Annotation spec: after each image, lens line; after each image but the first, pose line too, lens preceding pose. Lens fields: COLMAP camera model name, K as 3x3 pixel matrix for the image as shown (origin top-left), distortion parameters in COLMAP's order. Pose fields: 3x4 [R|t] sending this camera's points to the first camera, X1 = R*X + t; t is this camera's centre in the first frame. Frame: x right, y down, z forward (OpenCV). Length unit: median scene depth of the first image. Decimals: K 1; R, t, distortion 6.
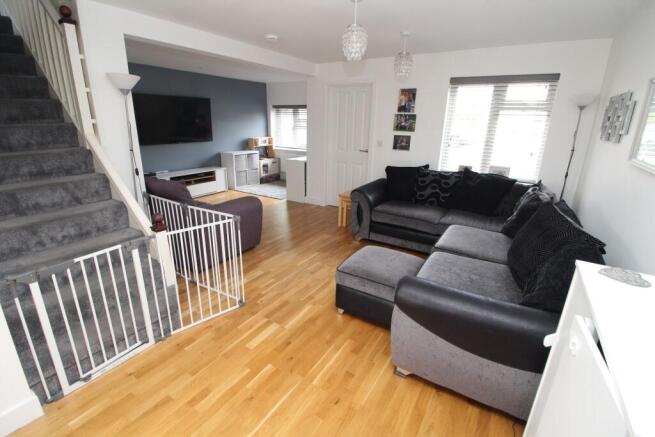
lens RADIAL K [[301.9, 0, 330.8], [0, 301.9, 214.5], [0, 0, 1]] dist [-0.014389, -0.003733]
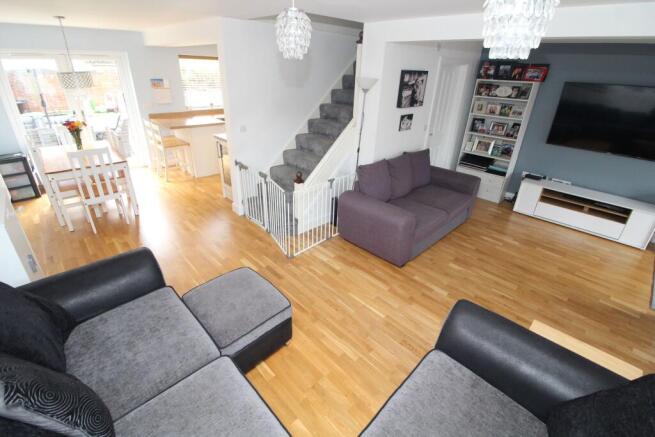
lens RADIAL K [[301.9, 0, 324.8], [0, 301.9, 220.0], [0, 0, 1]] dist [-0.014389, -0.003733]
pose [[-0.267844, 0.397802, -0.877504, 0.268161], [-0.321183, 0.821817, 0.470594, -0.179081], [0.908351, 0.407885, -0.092352, 0.423233]]
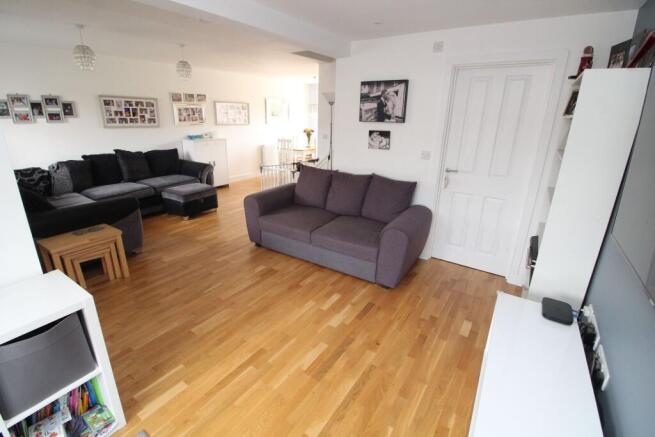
lens RADIAL K [[301.9, 0, 329.5], [0, 301.9, 216.8], [0, 0, 1]] dist [-0.014389, -0.003733]
pose [[-0.997452, -0.066504, 0.025821, -0.261351], [-0.038904, 0.810439, 0.584529, -0.290075], [-0.059800, 0.582036, -0.810962, 0.890898]]
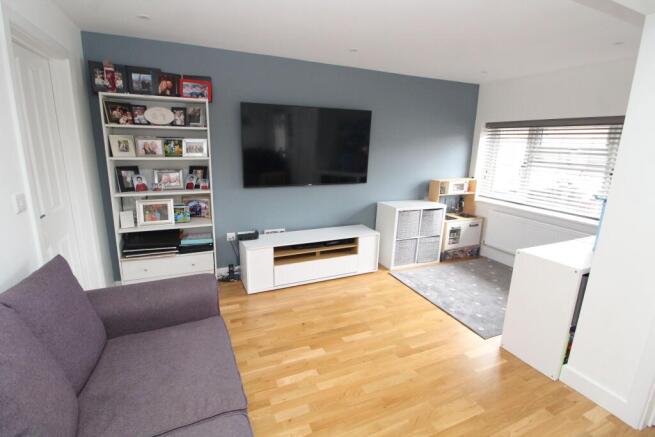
lens RADIAL K [[301.9, 0, 322.2], [0, 301.9, 212.3], [0, 0, 1]] dist [-0.014389, -0.003733]
pose [[0.810042, 0.120530, -0.573851, -0.106507], [-0.175831, 0.983540, -0.041622, -0.132994], [0.559389, 0.134616, 0.817901, 0.428309]]
